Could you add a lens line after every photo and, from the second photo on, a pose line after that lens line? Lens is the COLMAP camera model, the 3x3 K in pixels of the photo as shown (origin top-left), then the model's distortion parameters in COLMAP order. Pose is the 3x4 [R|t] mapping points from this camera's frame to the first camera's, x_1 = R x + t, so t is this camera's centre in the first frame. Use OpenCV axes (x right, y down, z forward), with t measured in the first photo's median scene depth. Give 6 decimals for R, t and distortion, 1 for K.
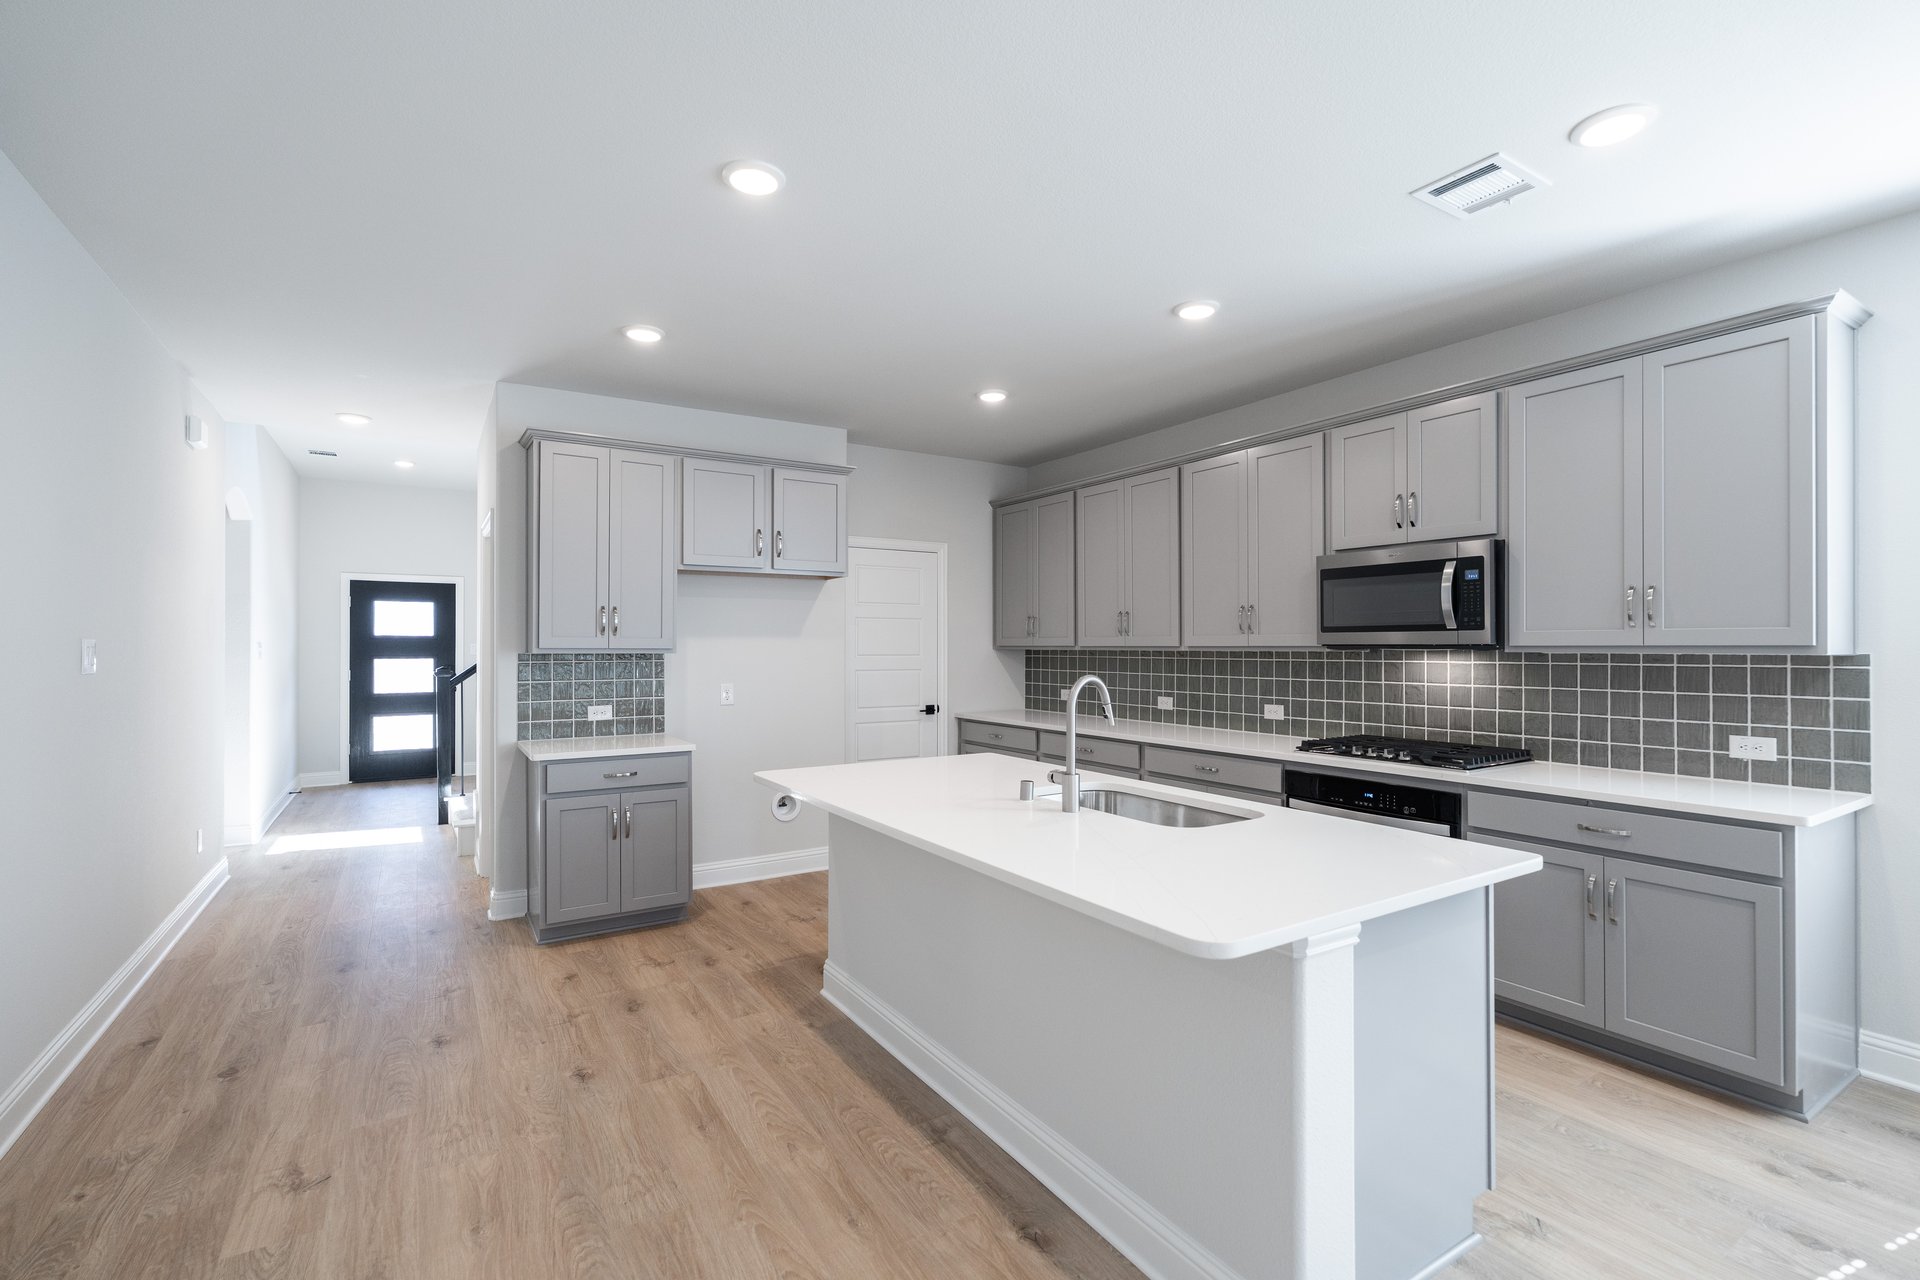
lens RADIAL K [[853.1, 0, 955.8], [0, 853.1, 649.4], [0, 0, 1]] dist [-0.003050, 0.000548]
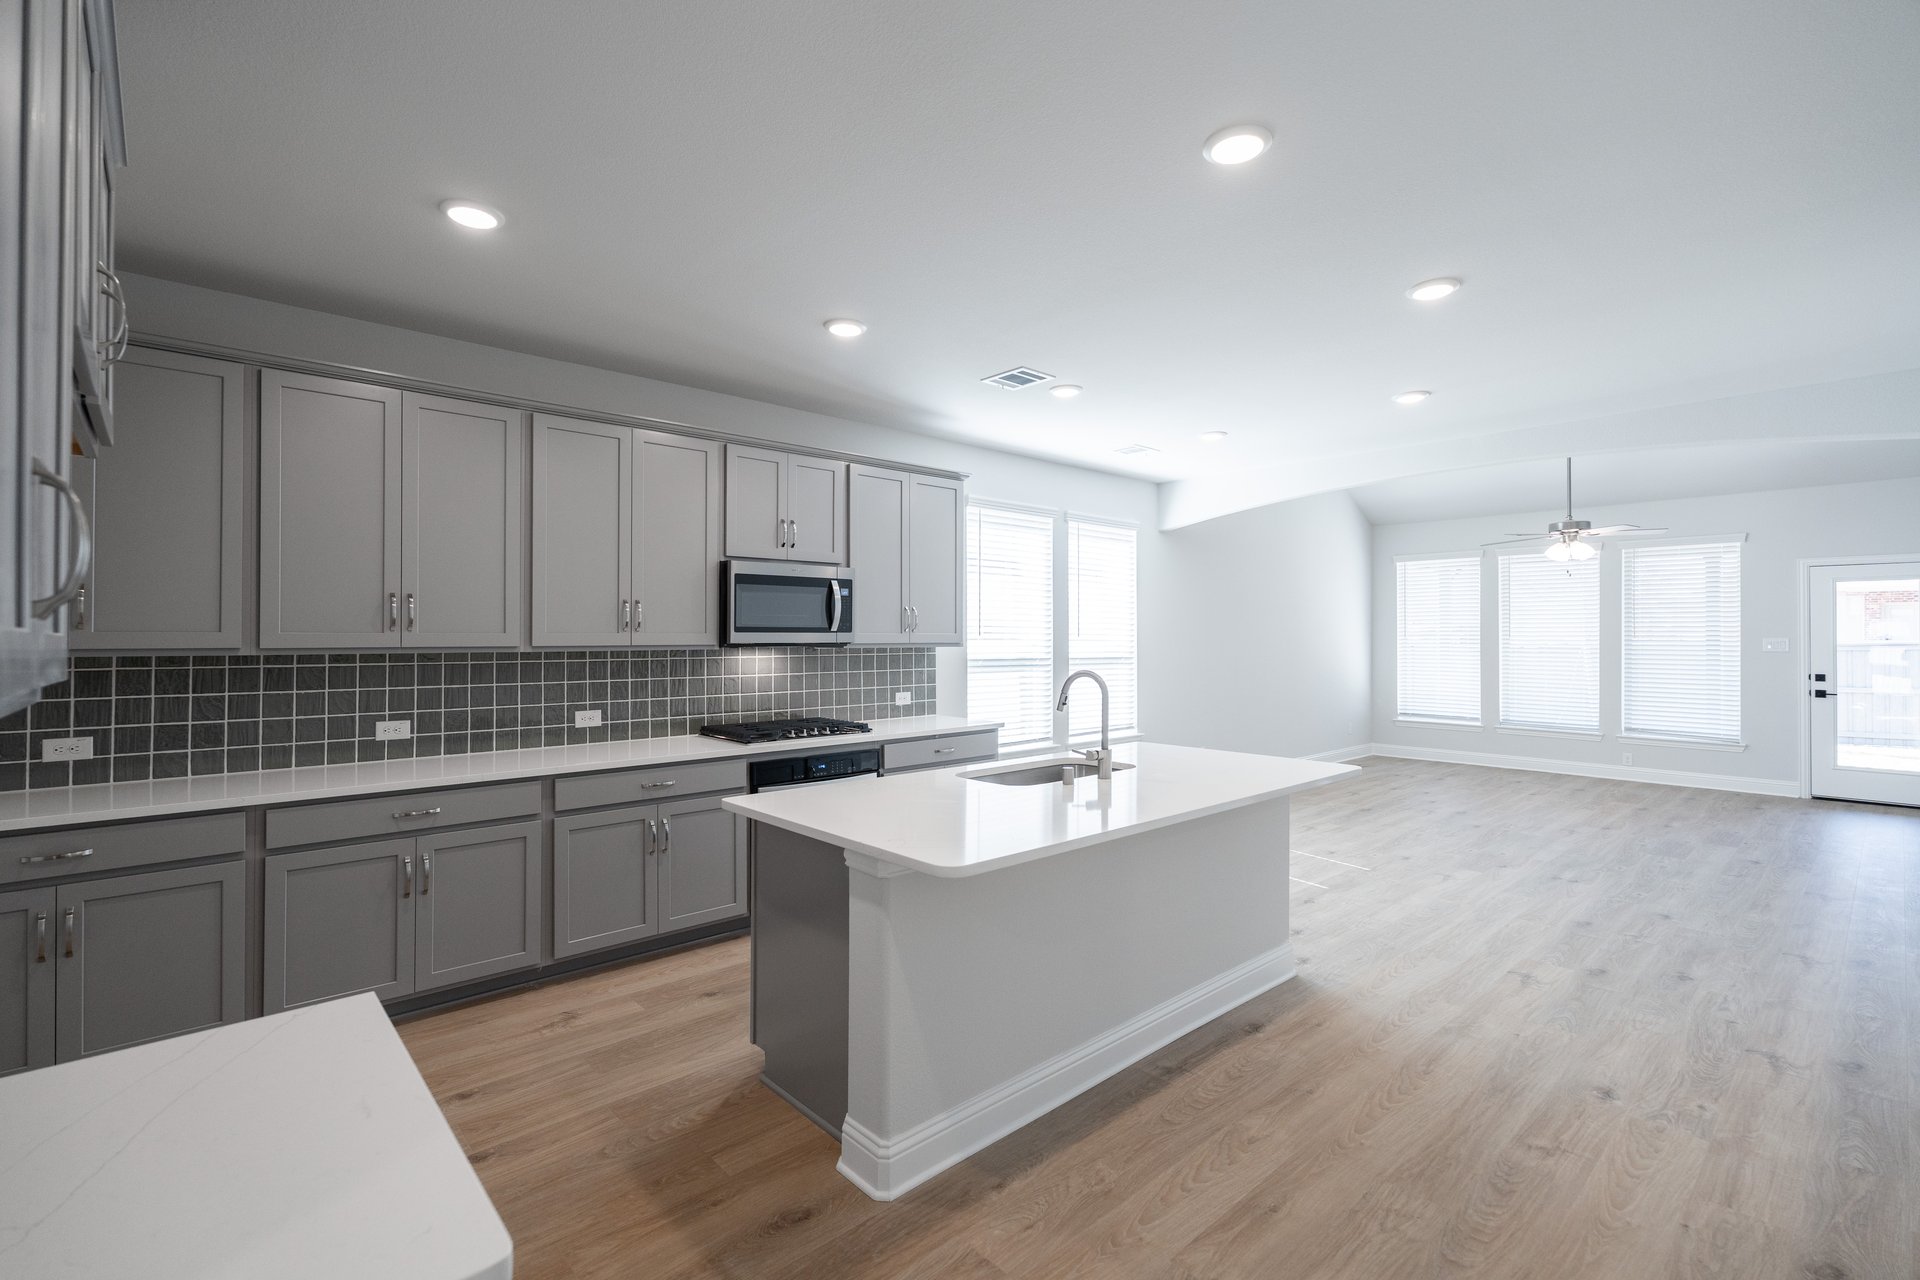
lens RADIAL K [[853.1, 0, 970.9], [0, 853.1, 622.5], [0, 0, 1]] dist [-0.003050, 0.000548]
pose [[-0.181080, 0.018582, 0.983293, -0.763542], [0.006059, 0.999824, -0.017779, -0.012028], [-0.983450, 0.002738, -0.181161, 1.010567]]
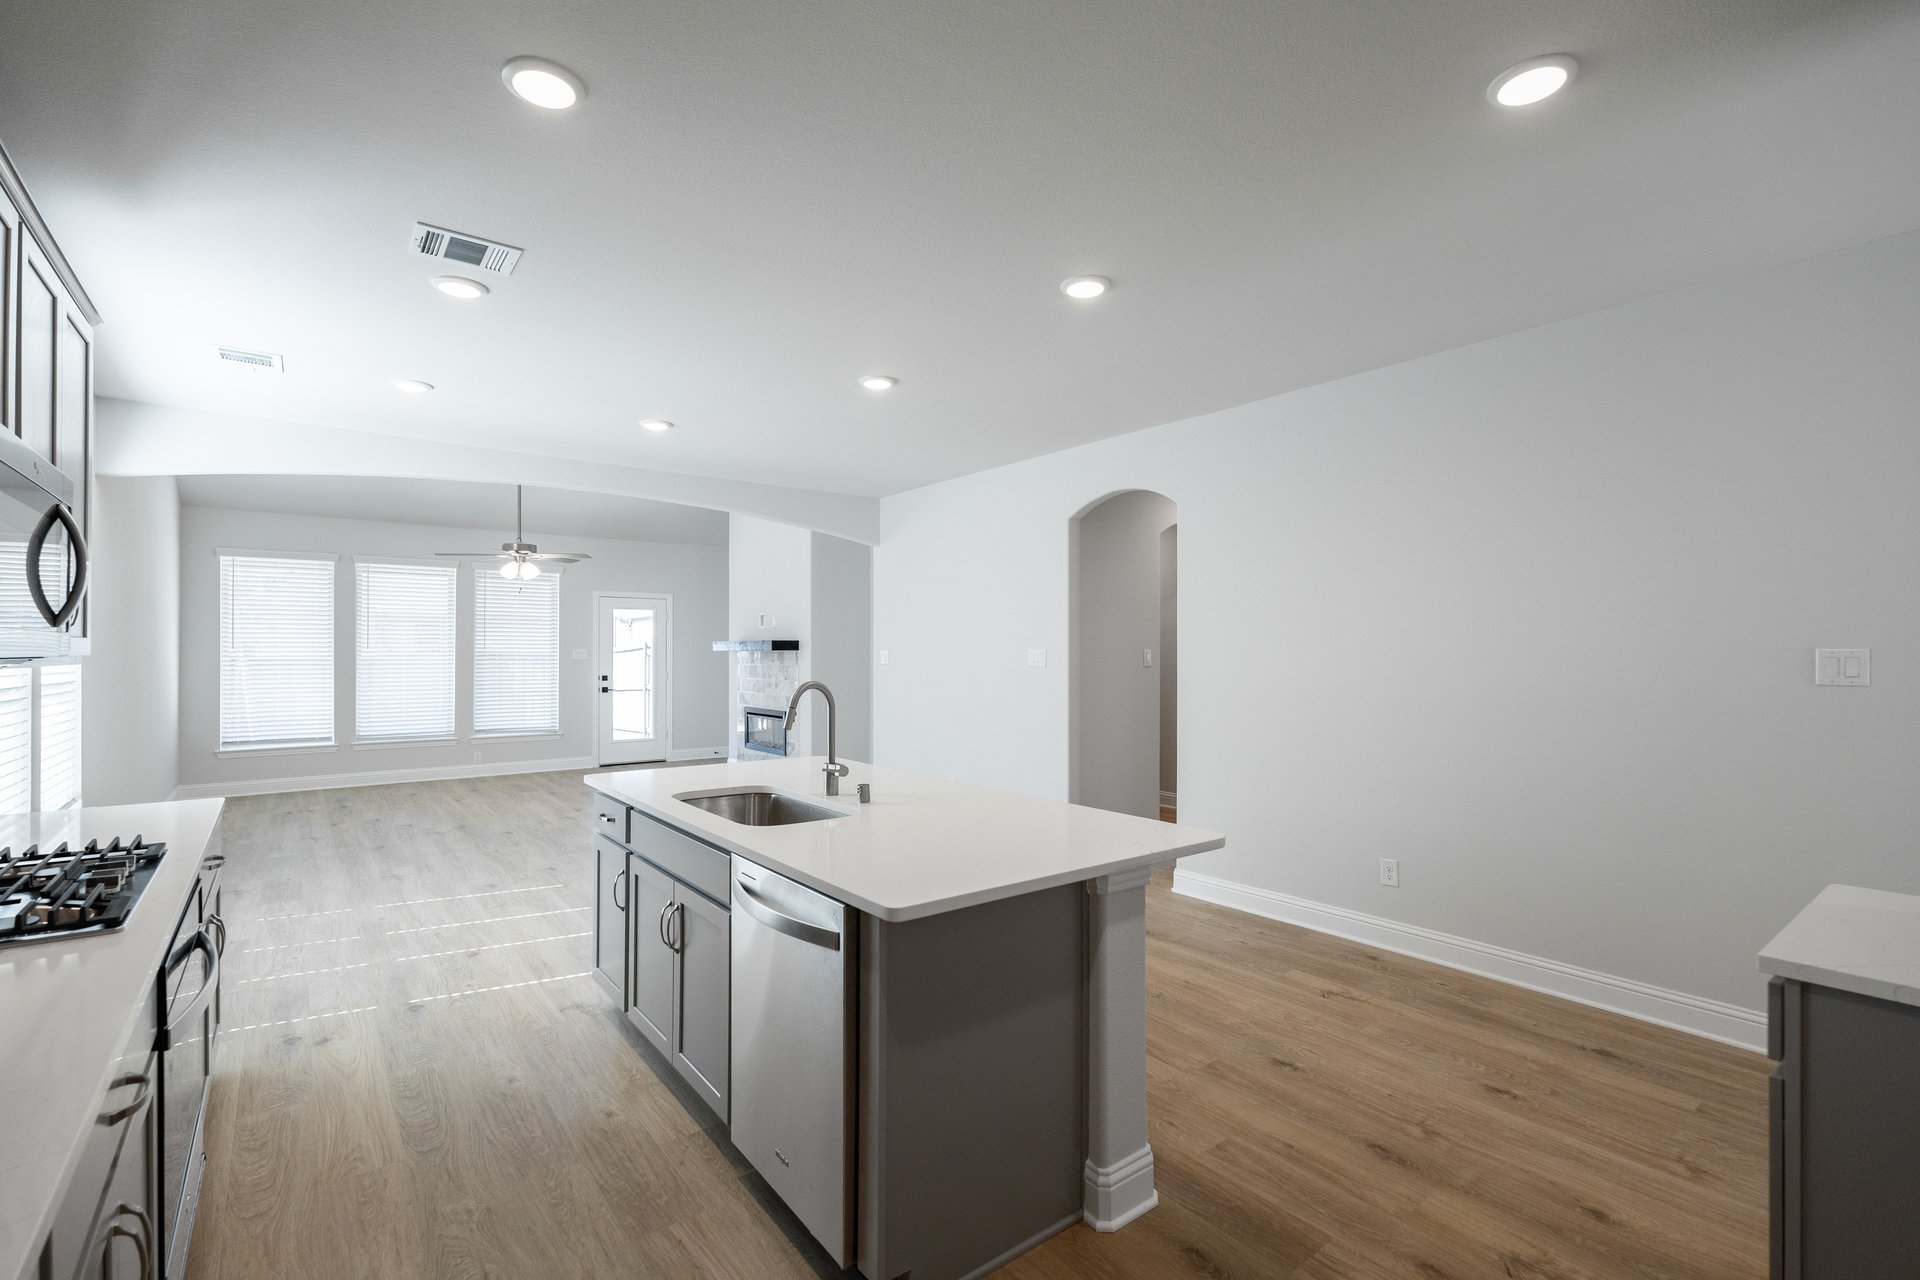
lens RADIAL K [[853.1, 0, 940.0], [0, 853.1, 655.4], [0, 0, 1]] dist [-0.003050, 0.000548]
pose [[-0.996487, 0.002308, -0.083712, 0.056954], [0.001180, 0.999908, 0.013520, -0.015679], [0.083735, 0.013373, -0.996398, 1.559795]]
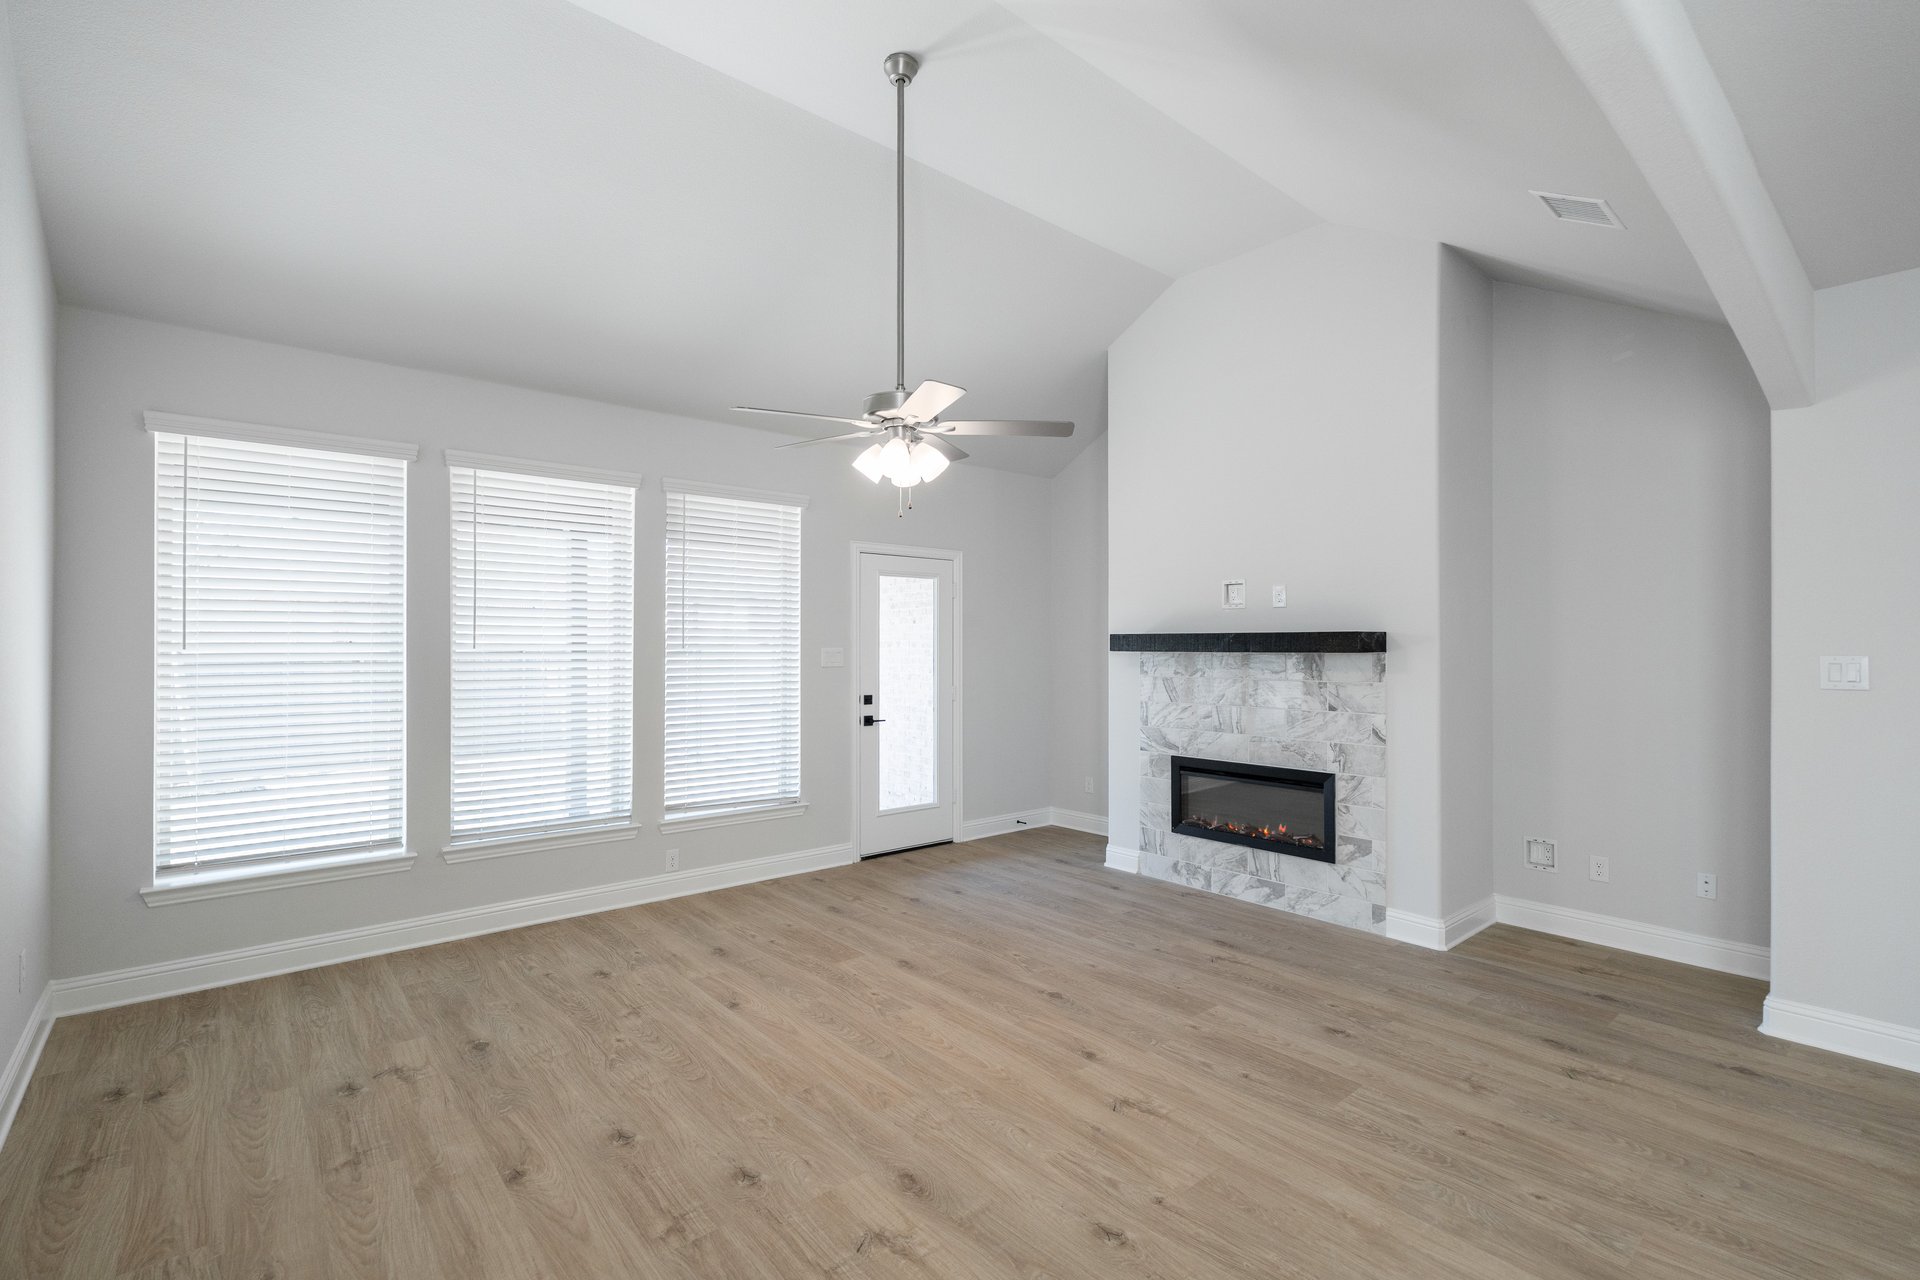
lens RADIAL K [[853.1, 0, 931.9], [0, 853.1, 644.4], [0, 0, 1]] dist [-0.003050, 0.000548]
pose [[-0.991671, 0.002167, -0.128781, 1.063818], [0.001422, 0.999982, 0.005873, -0.014897], [0.128792, 0.005641, -0.991656, 0.158543]]
